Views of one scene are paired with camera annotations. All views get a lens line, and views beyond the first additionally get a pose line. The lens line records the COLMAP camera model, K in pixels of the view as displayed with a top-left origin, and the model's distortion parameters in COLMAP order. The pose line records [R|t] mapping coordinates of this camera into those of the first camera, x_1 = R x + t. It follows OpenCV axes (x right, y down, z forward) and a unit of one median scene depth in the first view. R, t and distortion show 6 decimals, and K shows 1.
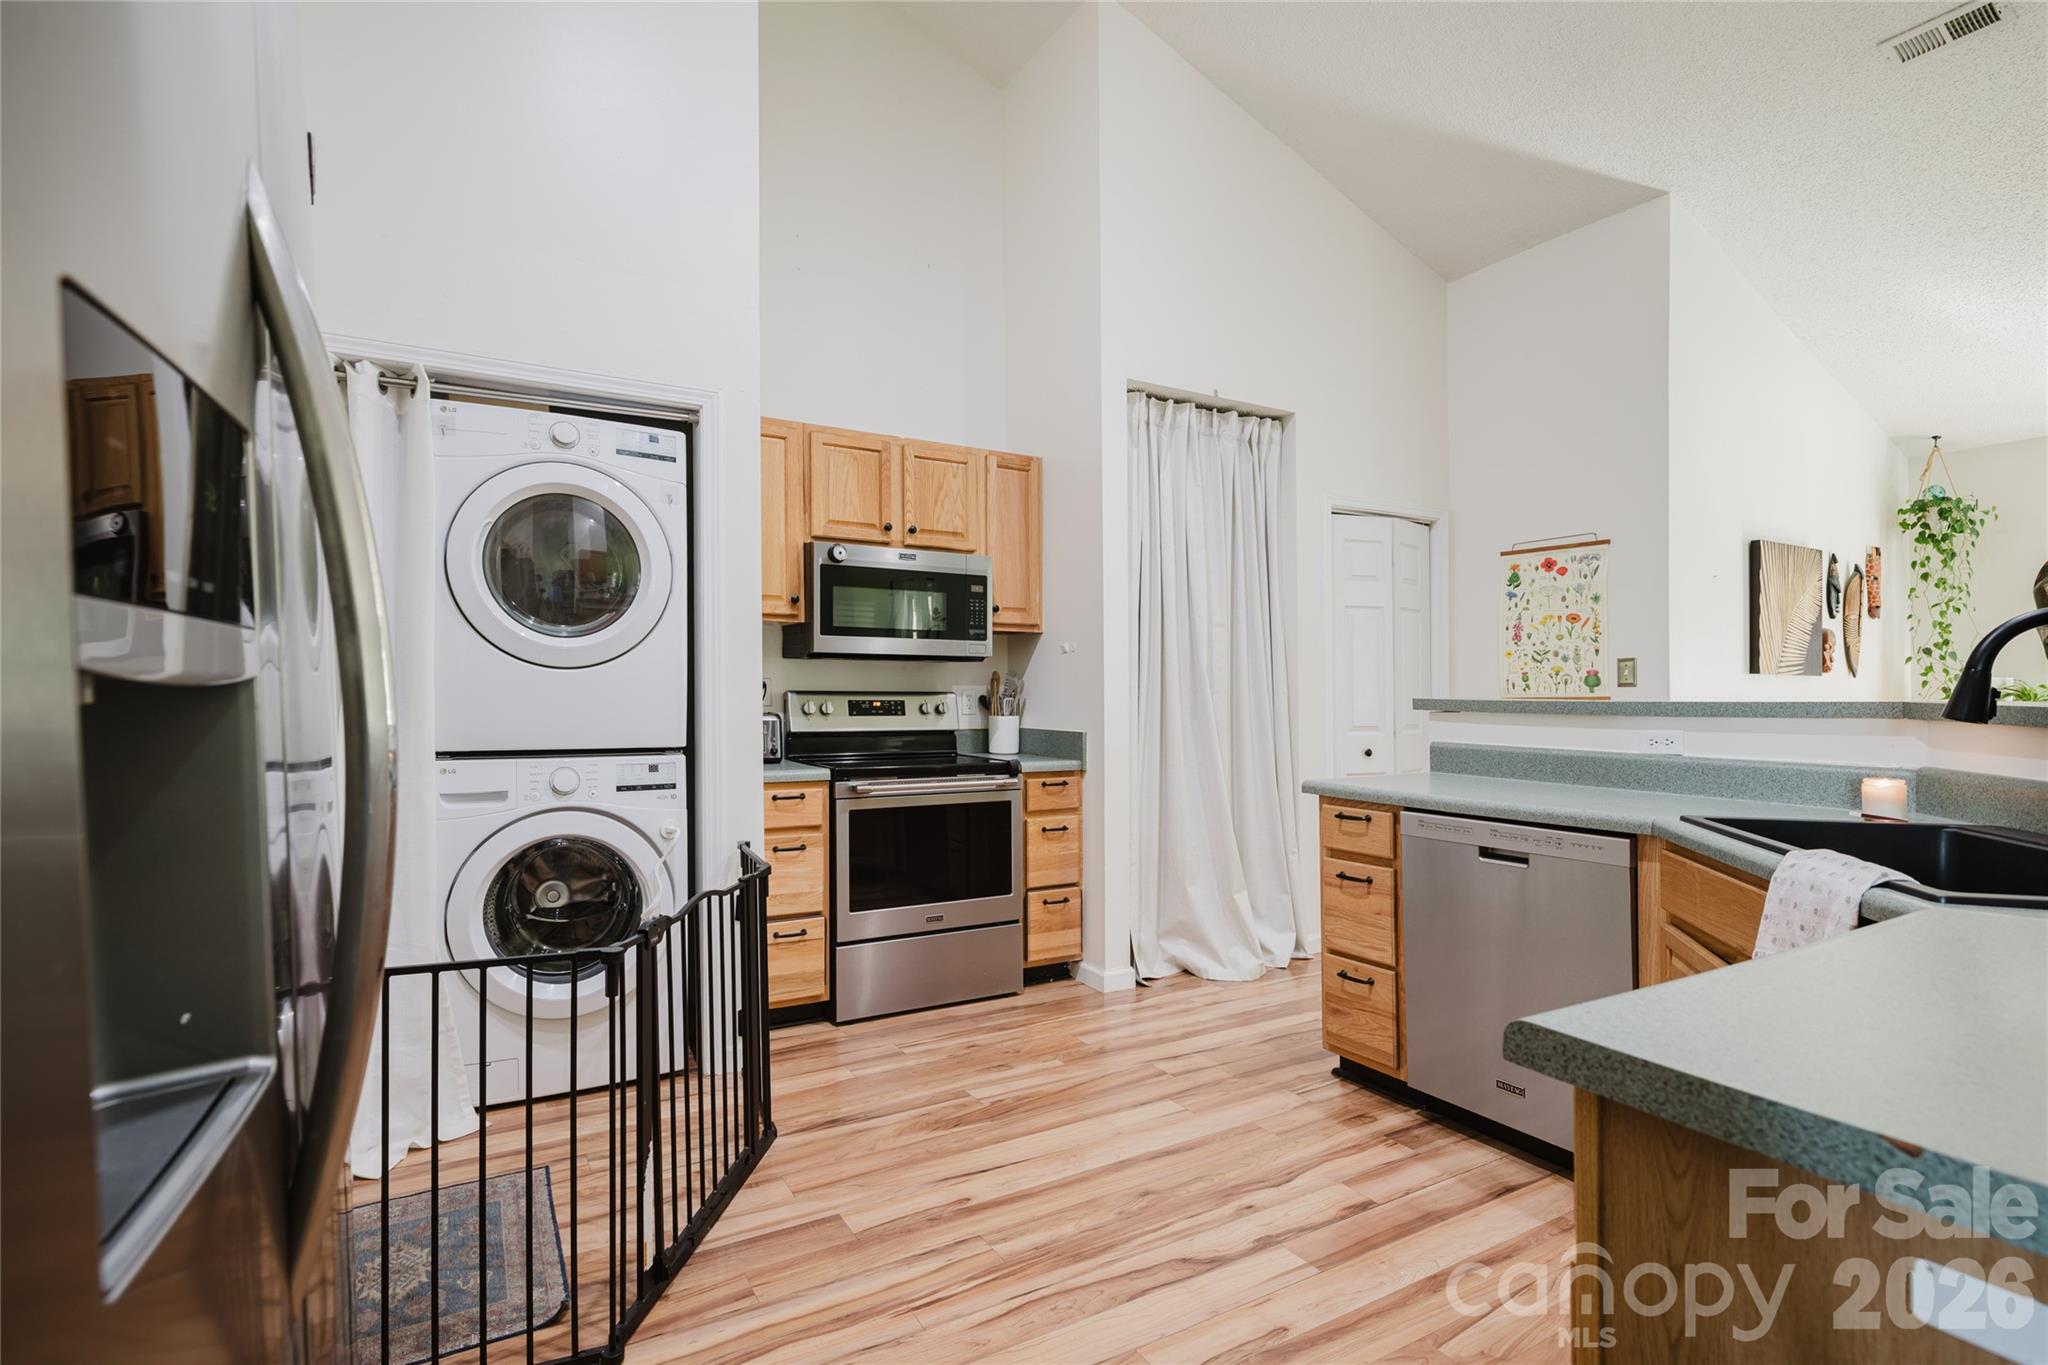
lens RADIAL K [[976.3, 0, 1024.0], [0, 976.3, 682.5], [0, 0, 1]] dist [0.001866, 0.000389]
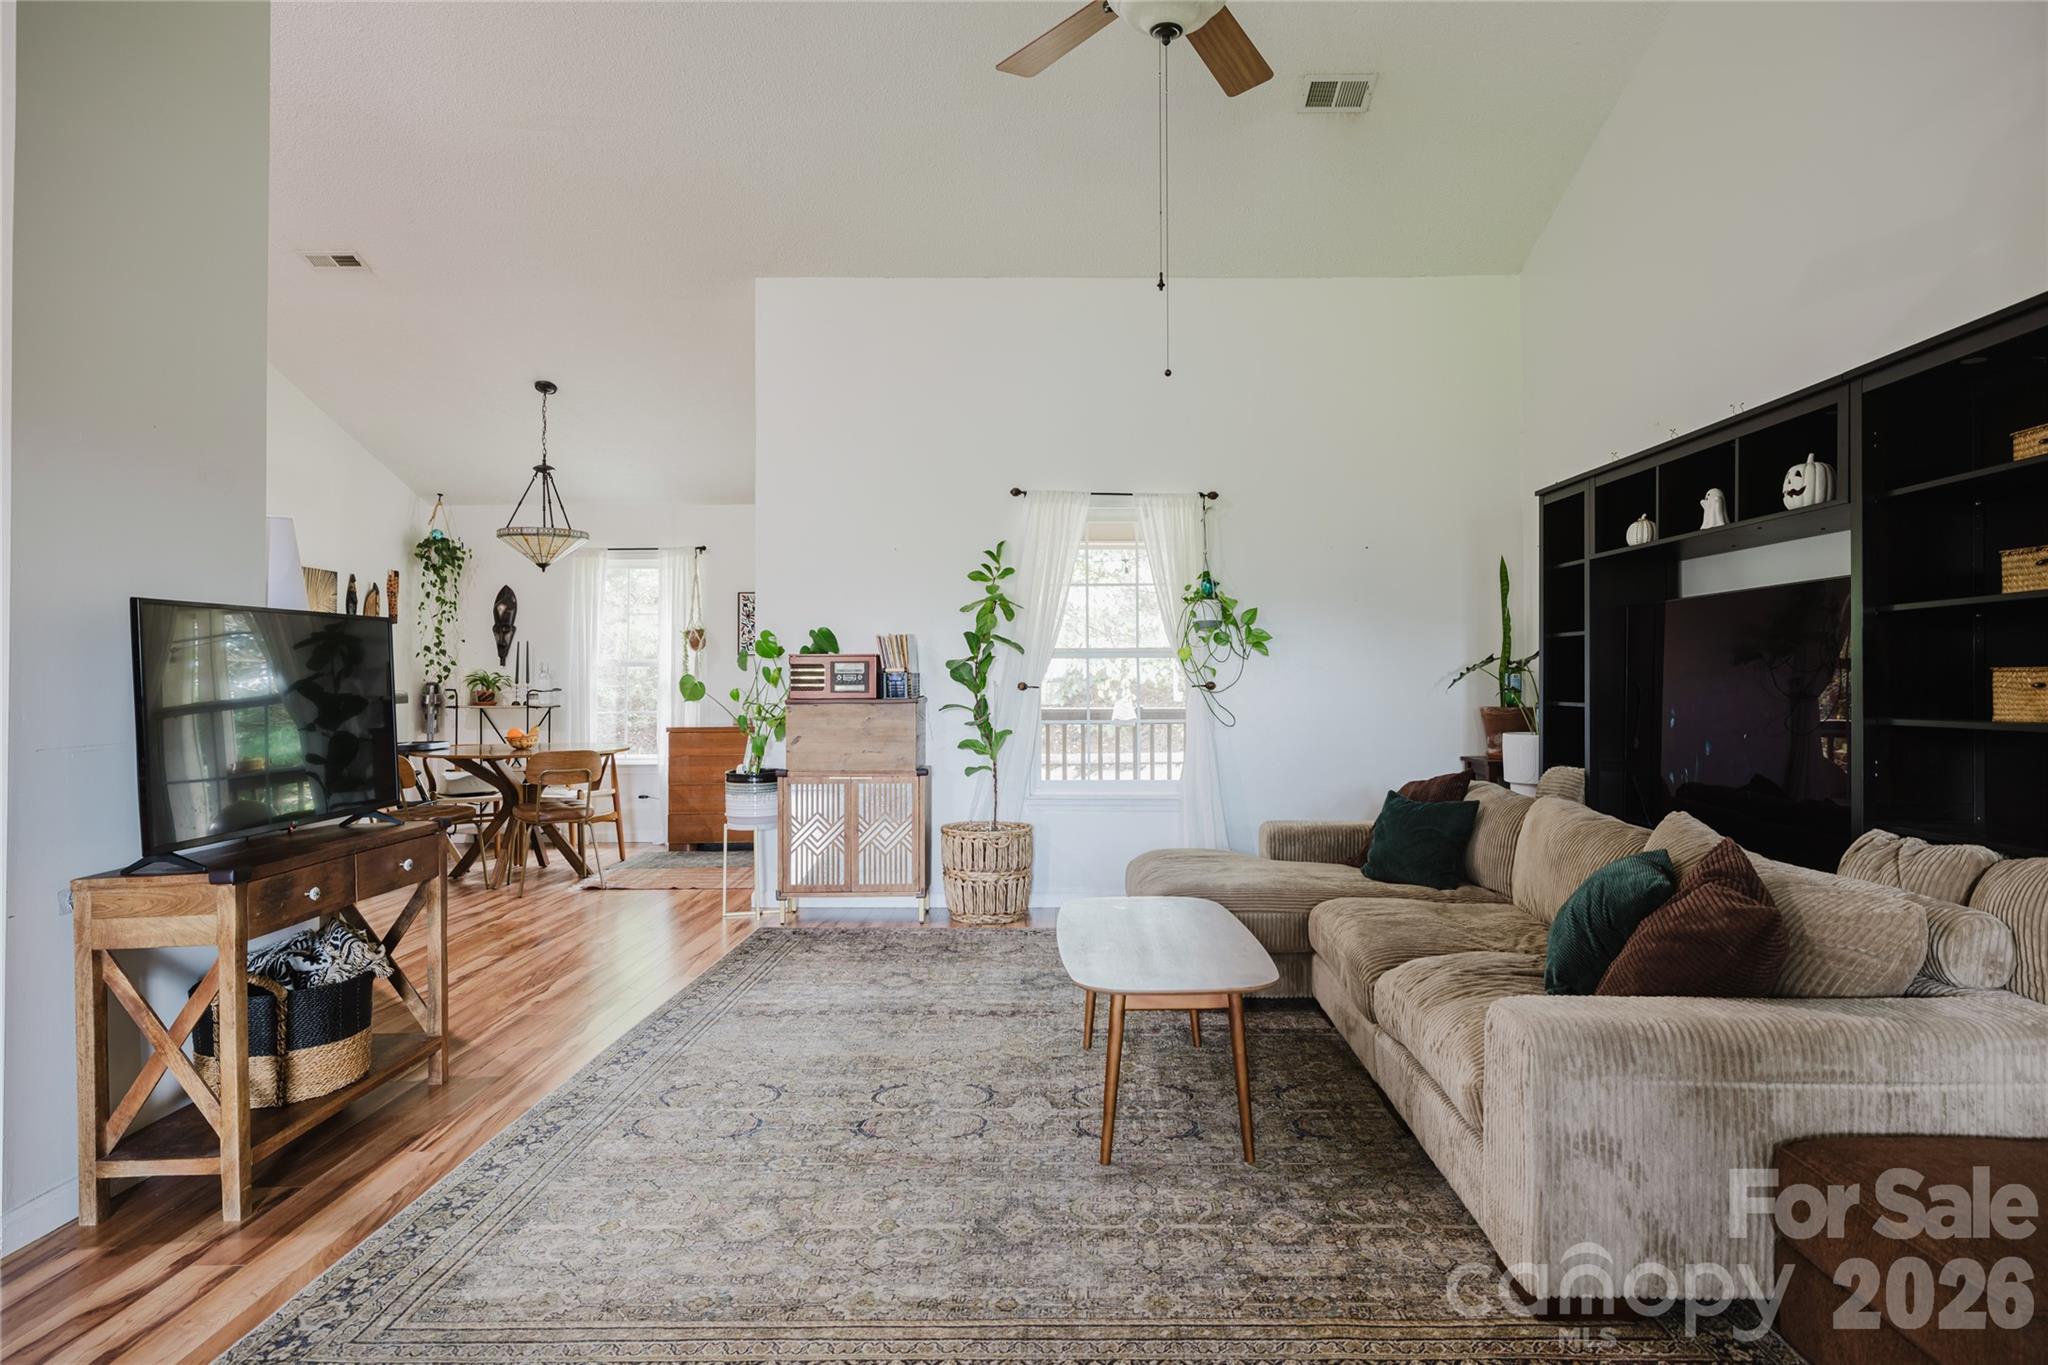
lens RADIAL K [[1161.1, 0, 1051.4], [0, 1161.1, 642.8], [0, 0, 1]] dist [0.000061, 0.000000]
pose [[0.501182, 0.019622, 0.865119, -0.051414], [-0.003144, 0.999778, -0.020855, -0.009300], [-0.865336, 0.007732, 0.501133, -0.579145]]
